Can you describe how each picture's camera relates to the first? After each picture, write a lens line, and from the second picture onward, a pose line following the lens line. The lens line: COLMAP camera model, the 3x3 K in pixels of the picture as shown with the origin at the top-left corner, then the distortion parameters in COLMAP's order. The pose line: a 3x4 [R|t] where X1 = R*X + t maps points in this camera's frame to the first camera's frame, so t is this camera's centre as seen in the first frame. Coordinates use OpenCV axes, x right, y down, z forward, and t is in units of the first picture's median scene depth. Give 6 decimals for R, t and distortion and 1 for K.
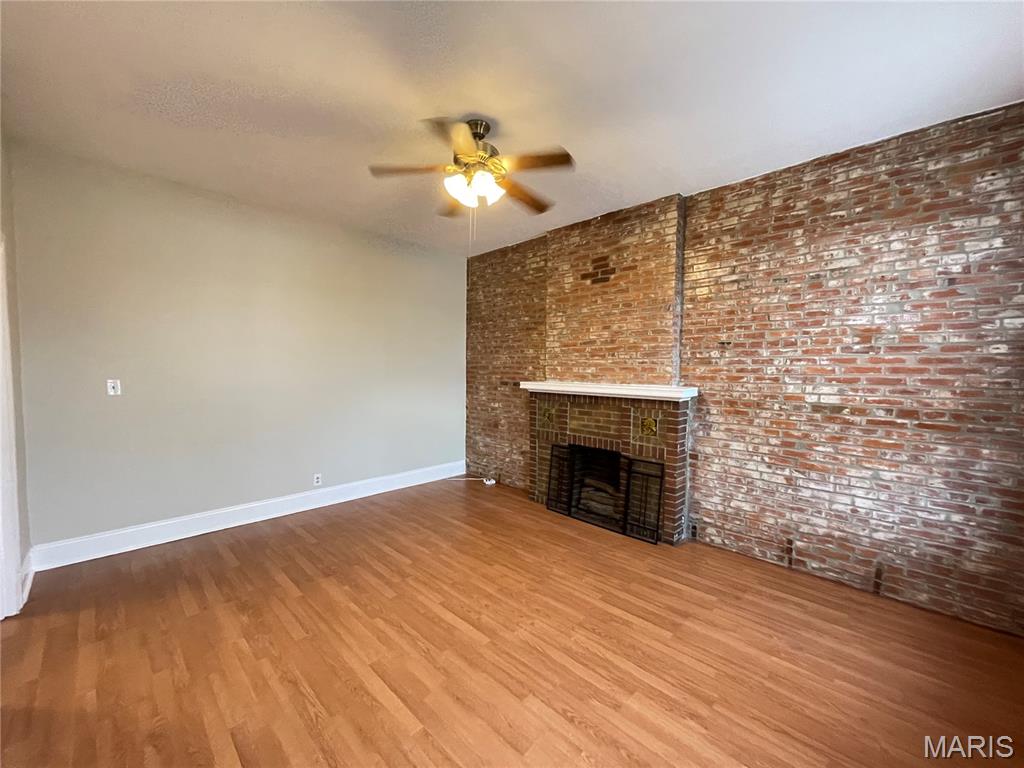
lens RADIAL K [[411.1, 0, 508.8], [0, 411.1, 386.6], [0, 0, 1]] dist [0.000117, -0.000885]
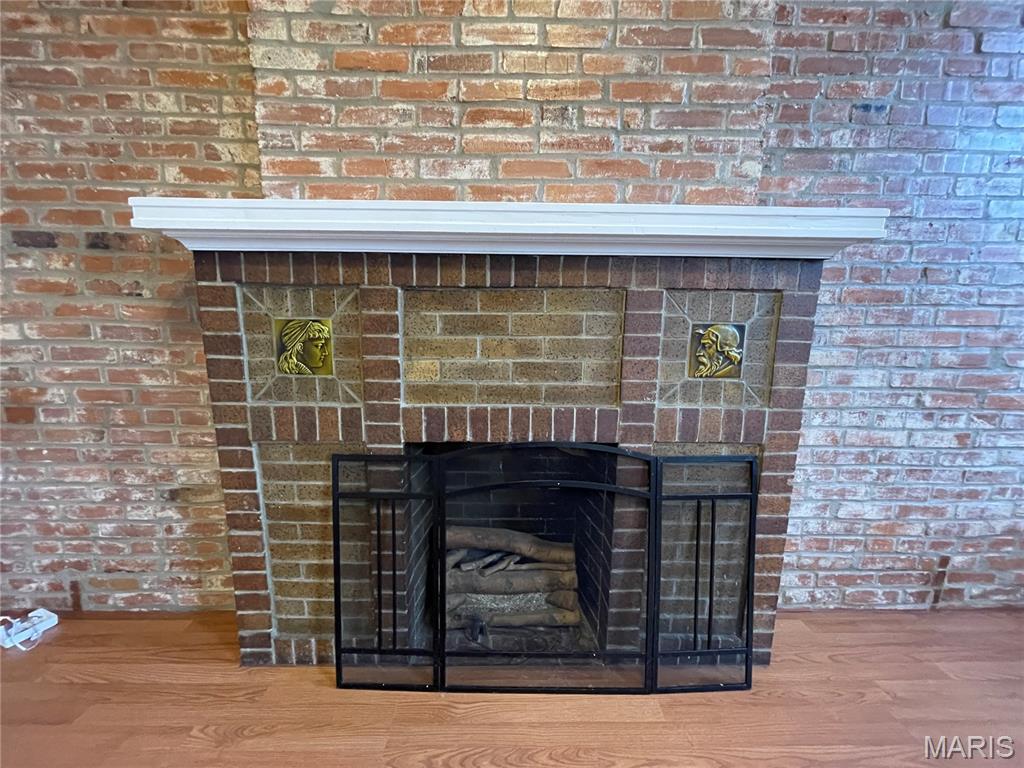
lens RADIAL K [[411.1, 0, 508.8], [0, 411.1, 386.6], [0, 0, 1]] dist [0.000117, -0.000885]
pose [[0.699284, -0.119606, 0.704767, 0.004176], [0.030839, 0.990033, 0.137420, 0.072697], [-0.714178, -0.074362, 0.696003, 0.840283]]
